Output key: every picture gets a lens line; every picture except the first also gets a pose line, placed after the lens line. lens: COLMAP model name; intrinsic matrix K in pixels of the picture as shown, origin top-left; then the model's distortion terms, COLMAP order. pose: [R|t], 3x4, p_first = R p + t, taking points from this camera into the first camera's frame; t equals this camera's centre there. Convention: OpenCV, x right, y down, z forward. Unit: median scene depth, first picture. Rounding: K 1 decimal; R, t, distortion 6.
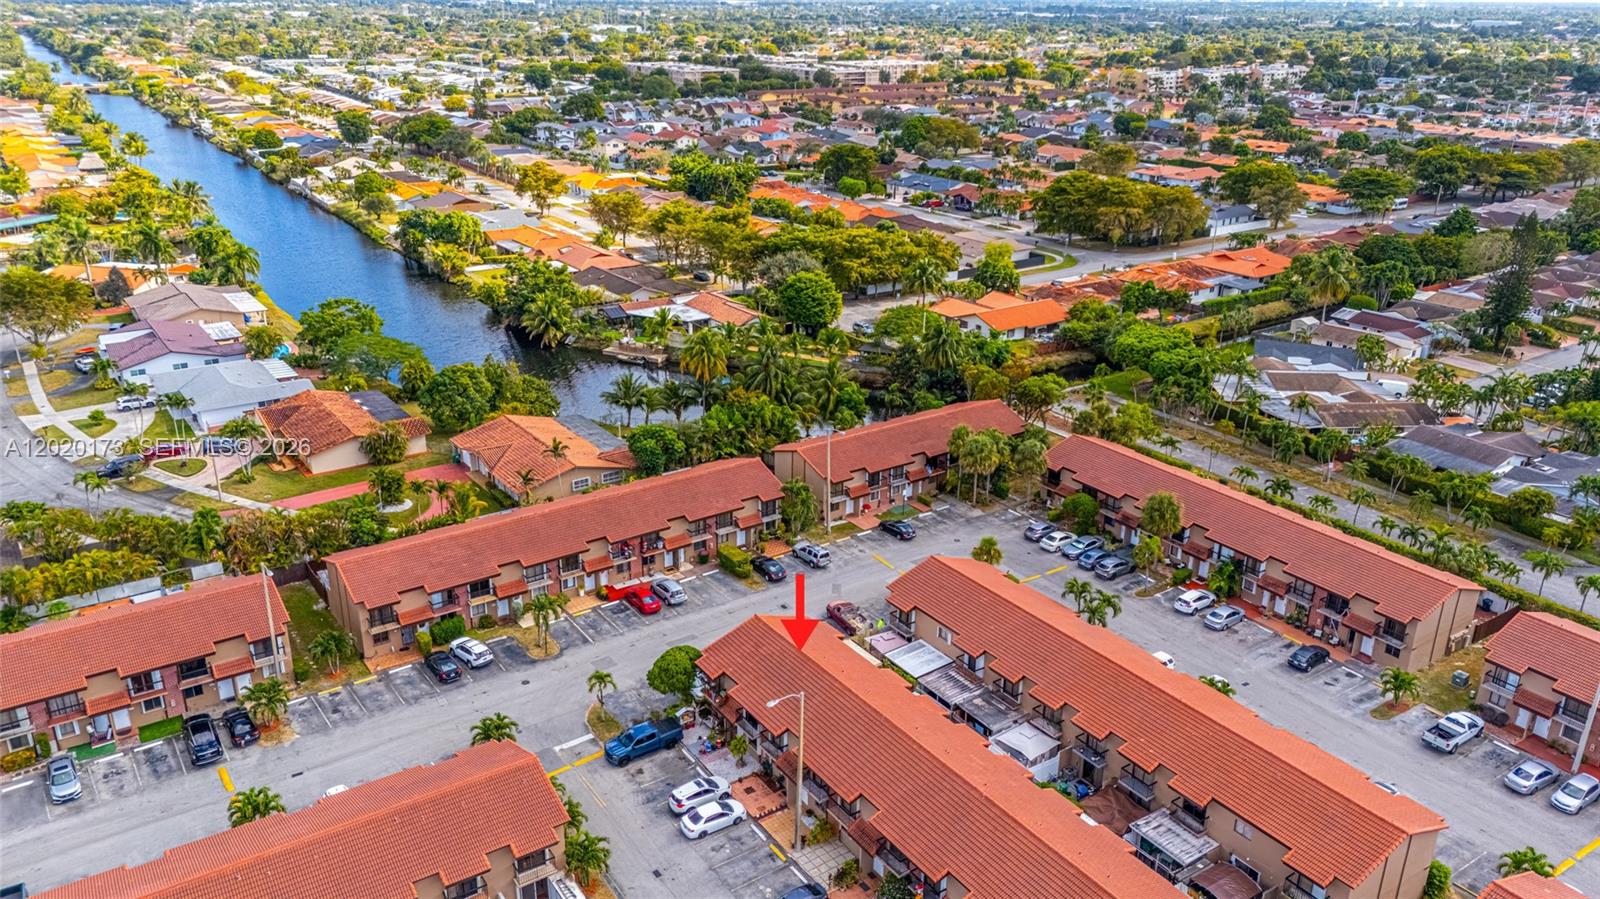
lens RADIAL K [[1165.4, 0, 806.6], [0, 1165.4, 446.6], [0, 0, 1]] dist [0.063375, -0.052624]
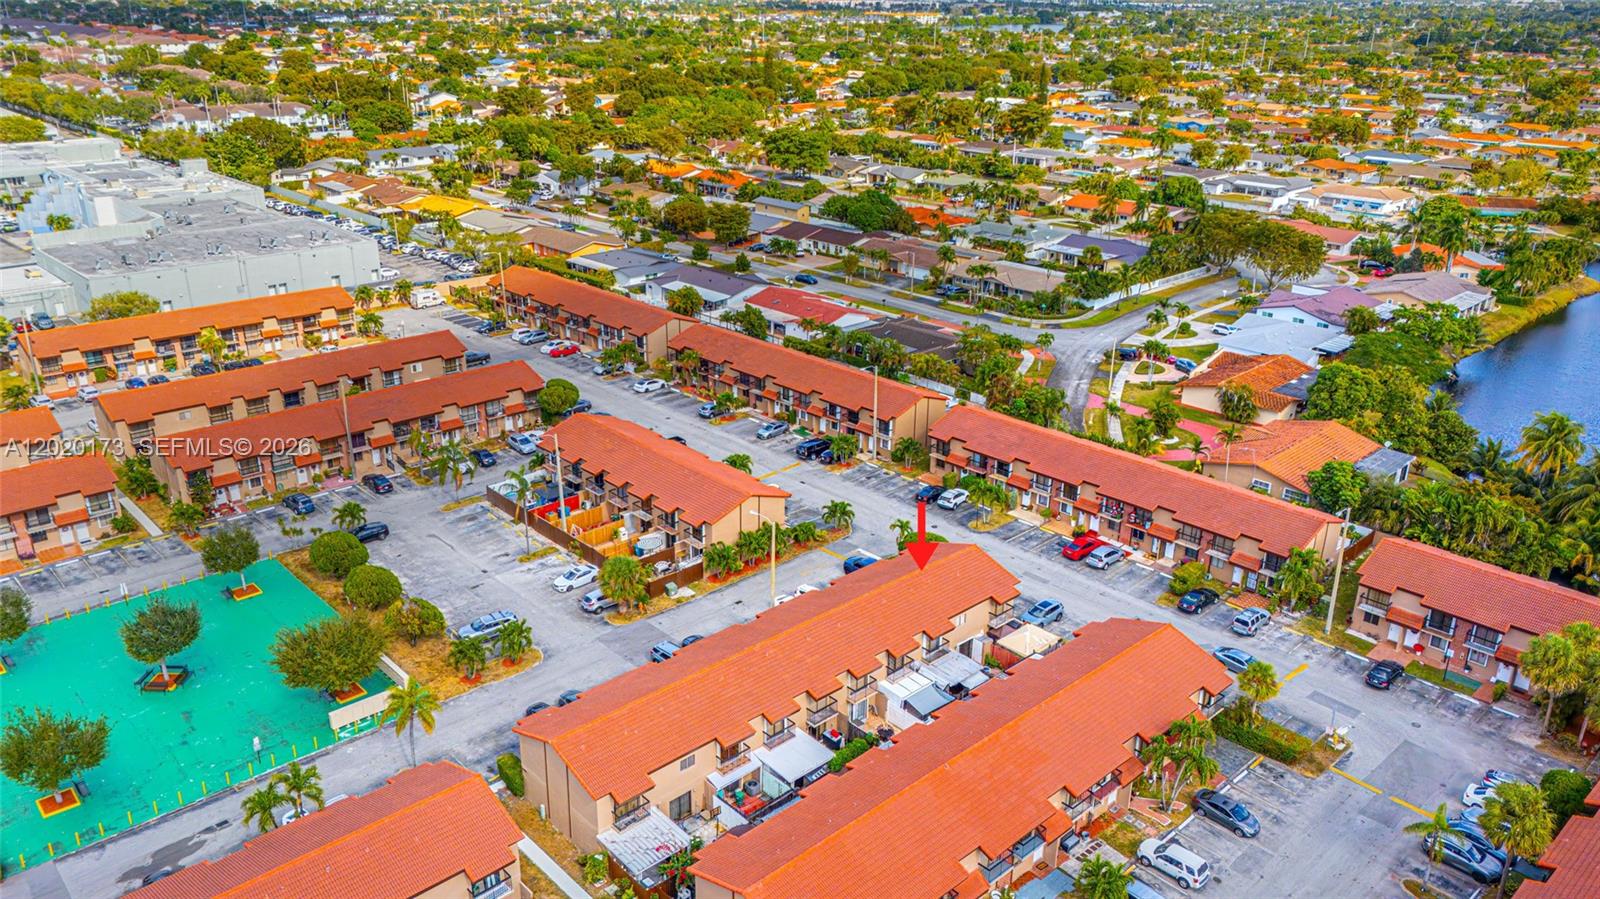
lens RADIAL K [[1196.4, 0, 794.1], [0, 1196.4, 428.0], [0, 0, 1]] dist [0.057869, -0.000800]
pose [[0.140839, 0.333165, -0.932290, 0.755530], [-0.366547, 0.892306, 0.263502, -0.149828], [0.919678, 0.304617, 0.247792, 0.418535]]
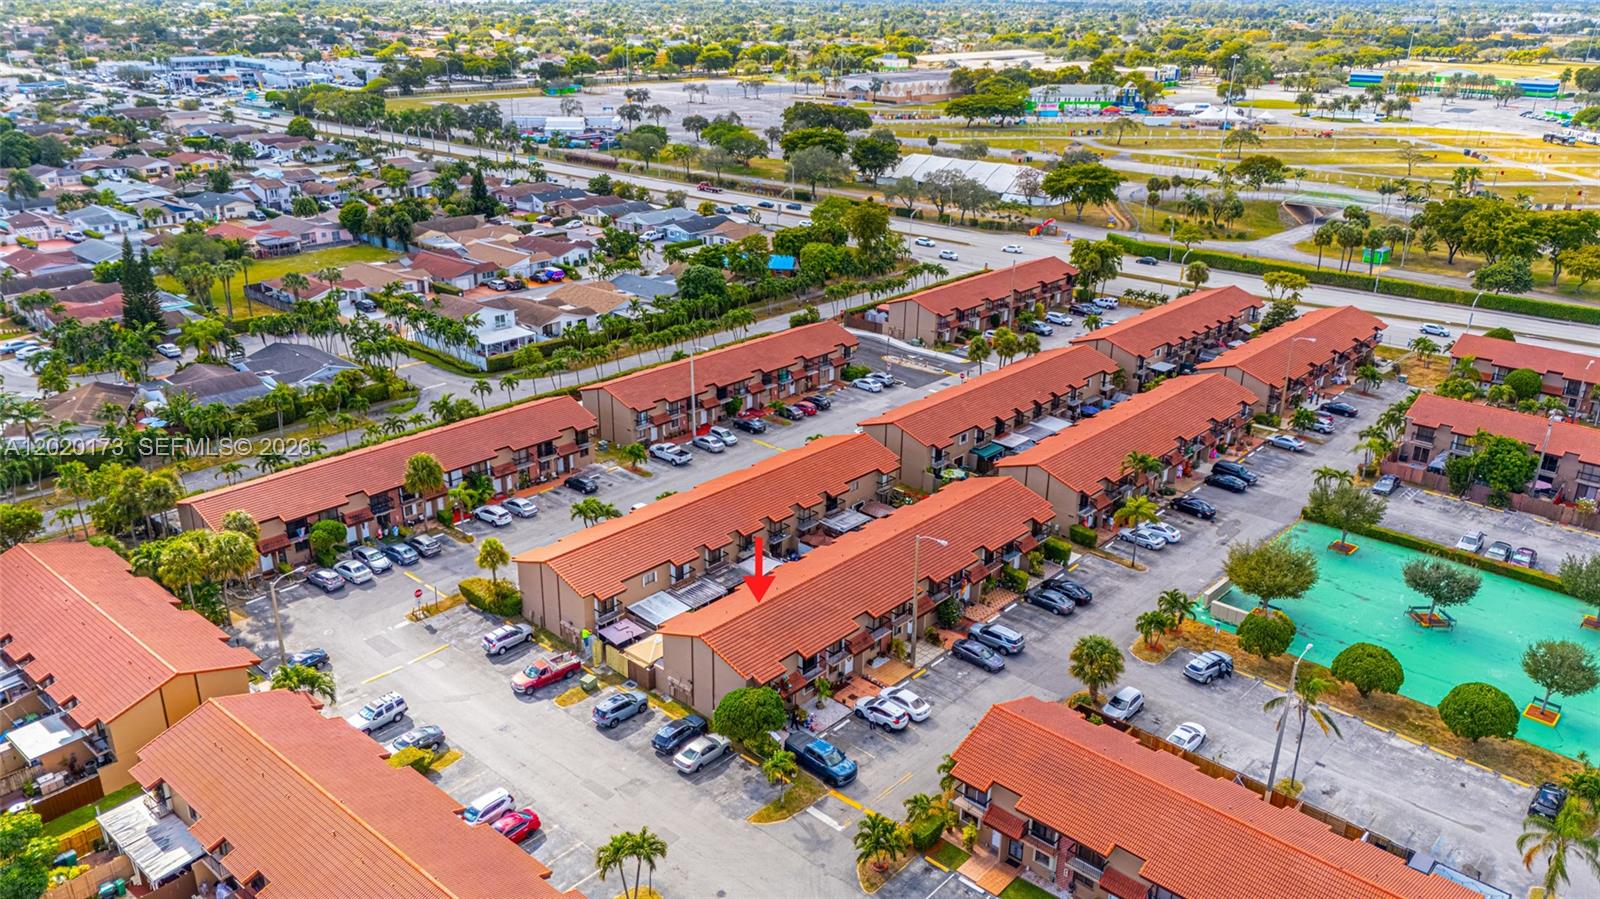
lens RADIAL K [[1165.4, 0, 806.6], [0, 1165.4, 446.6], [0, 0, 1]] dist [0.063375, -0.052624]
pose [[-0.231660, -0.375203, 0.897528, -0.683580], [0.336612, 0.834714, 0.435827, -0.294942], [-0.912703, 0.403082, -0.067072, 0.728641]]
